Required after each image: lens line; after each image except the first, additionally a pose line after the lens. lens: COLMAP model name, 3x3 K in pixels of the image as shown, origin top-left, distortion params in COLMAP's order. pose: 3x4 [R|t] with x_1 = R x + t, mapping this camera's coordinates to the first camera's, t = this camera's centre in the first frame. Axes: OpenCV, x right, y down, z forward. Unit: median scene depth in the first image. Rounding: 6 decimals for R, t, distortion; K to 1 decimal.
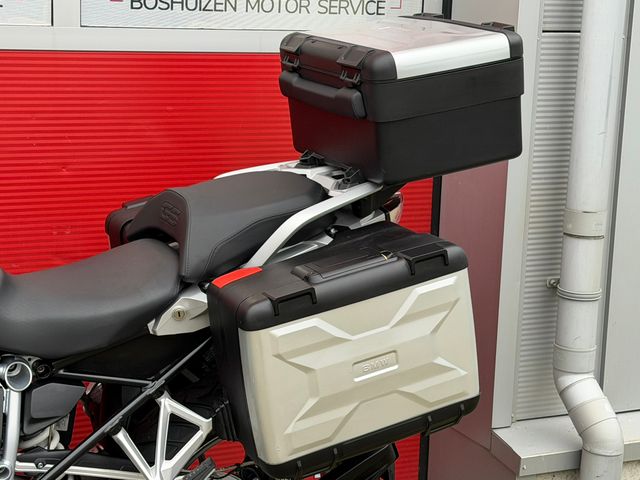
lens RADIAL K [[1317.0, 0, 312.8], [0, 1317.0, 251.1], [0, 0, 1]] dist [0.149987, 0.000000]
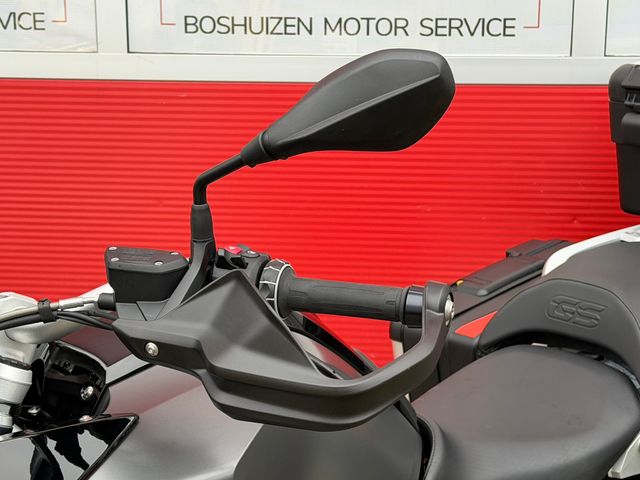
lens RADIAL K [[1317.0, 0, 322.5], [0, 1317.0, 253.2], [0, 0, 1]] dist [0.149987, 0.000000]
pose [[0.970166, -0.091609, 0.224469, -0.437321], [0.099785, 0.994686, -0.025333, -0.059331], [-0.220956, 0.046976, 0.974152, 0.310684]]
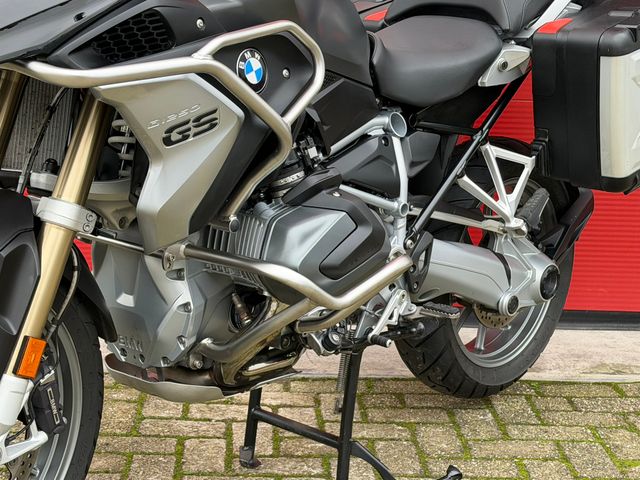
lens RADIAL K [[1317.0, 0, 322.4], [0, 1317.0, 246.2], [0, 0, 1]] dist [0.149987, 0.000000]
pose [[0.918078, -0.104340, 0.382421, -0.693567], [0.103745, 0.994355, 0.022240, 0.160534], [-0.382583, 0.019256, 0.923721, 0.020467]]
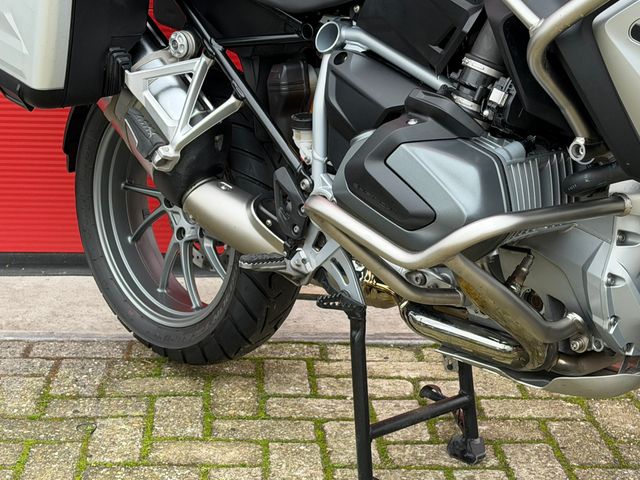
lens RADIAL K [[1317.0, 0, 318.8], [0, 1317.0, 253.1], [0, 0, 1]] dist [0.149987, 0.000000]
pose [[0.912622, -0.135832, 0.385578, -0.743680], [0.116519, 0.990491, 0.073145, 0.145101], [-0.391847, -0.021827, 0.919771, 0.251996]]
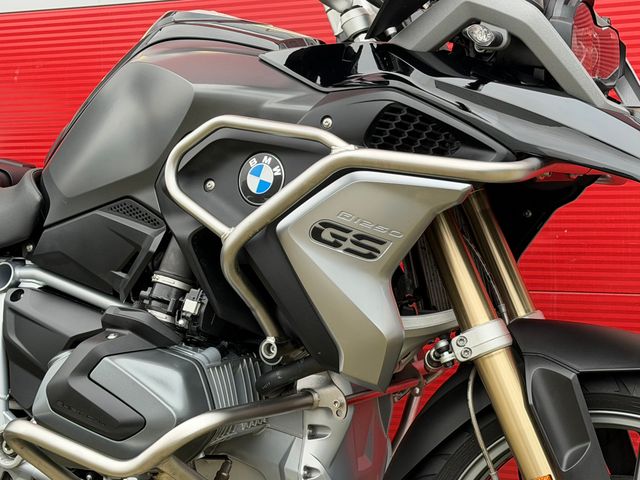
lens RADIAL K [[1317.0, 0, 317.4], [0, 1317.0, 246.6], [0, 0, 1]] dist [0.149987, 0.000000]
pose [[0.741759, -0.090340, 0.664554, -0.815498], [0.208136, 0.972970, -0.100049, 0.181666], [-0.637553, 0.212530, 0.740512, 0.254389]]
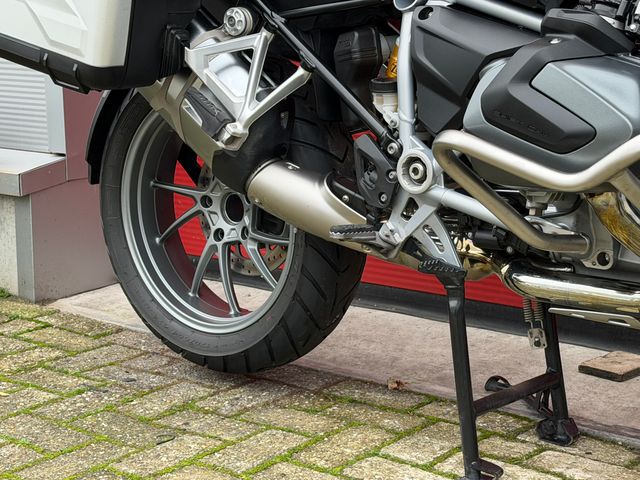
lens RADIAL K [[1317.0, 0, 314.5], [0, 1317.0, 249.3], [0, 0, 1]] dist [0.149987, 0.000000]
pose [[0.865697, -0.150597, 0.477378, -0.856998], [0.168339, 0.985713, 0.005687, 0.211850], [-0.471414, 0.075438, 0.878680, 0.357465]]
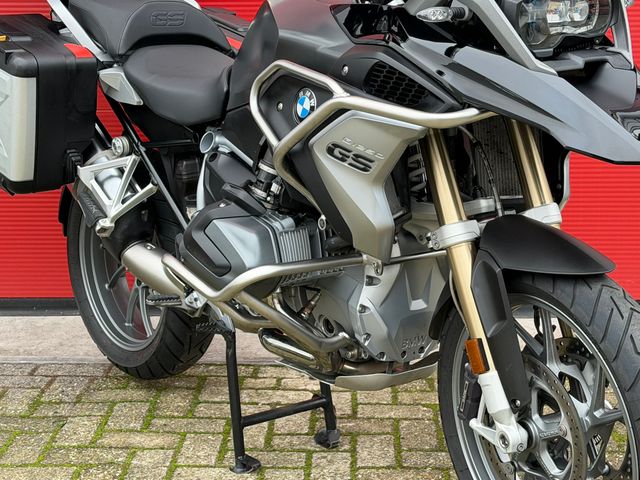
lens RADIAL K [[1317.0, 0, 312.8], [0, 1317.0, 248.5], [0, 0, 1]] dist [0.149987, 0.000000]
pose [[0.948739, -0.128778, 0.288637, -0.660782], [0.129384, 0.991448, 0.017063, 0.159146], [-0.288365, 0.021157, 0.957287, -0.157946]]
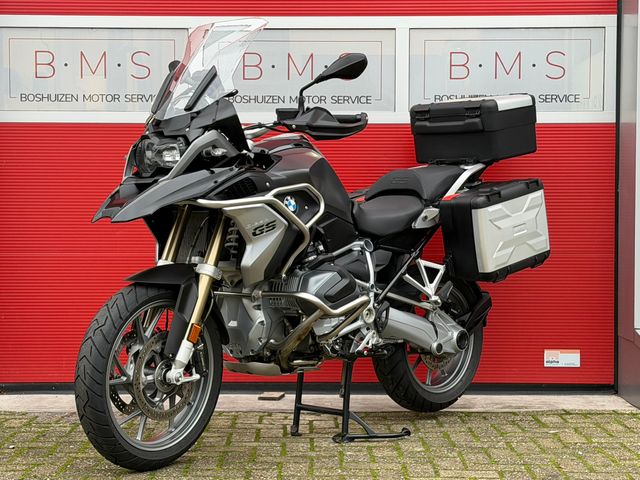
lens RADIAL K [[1317.0, 0, 317.6], [0, 1317.0, 242.3], [0, 0, 1]] dist [0.149987, 0.000000]
pose [[0.933229, -0.053816, 0.355229, -1.031377], [0.126372, 0.974707, -0.184329, 0.461421], [-0.336324, 0.216912, 0.916425, -0.897076]]
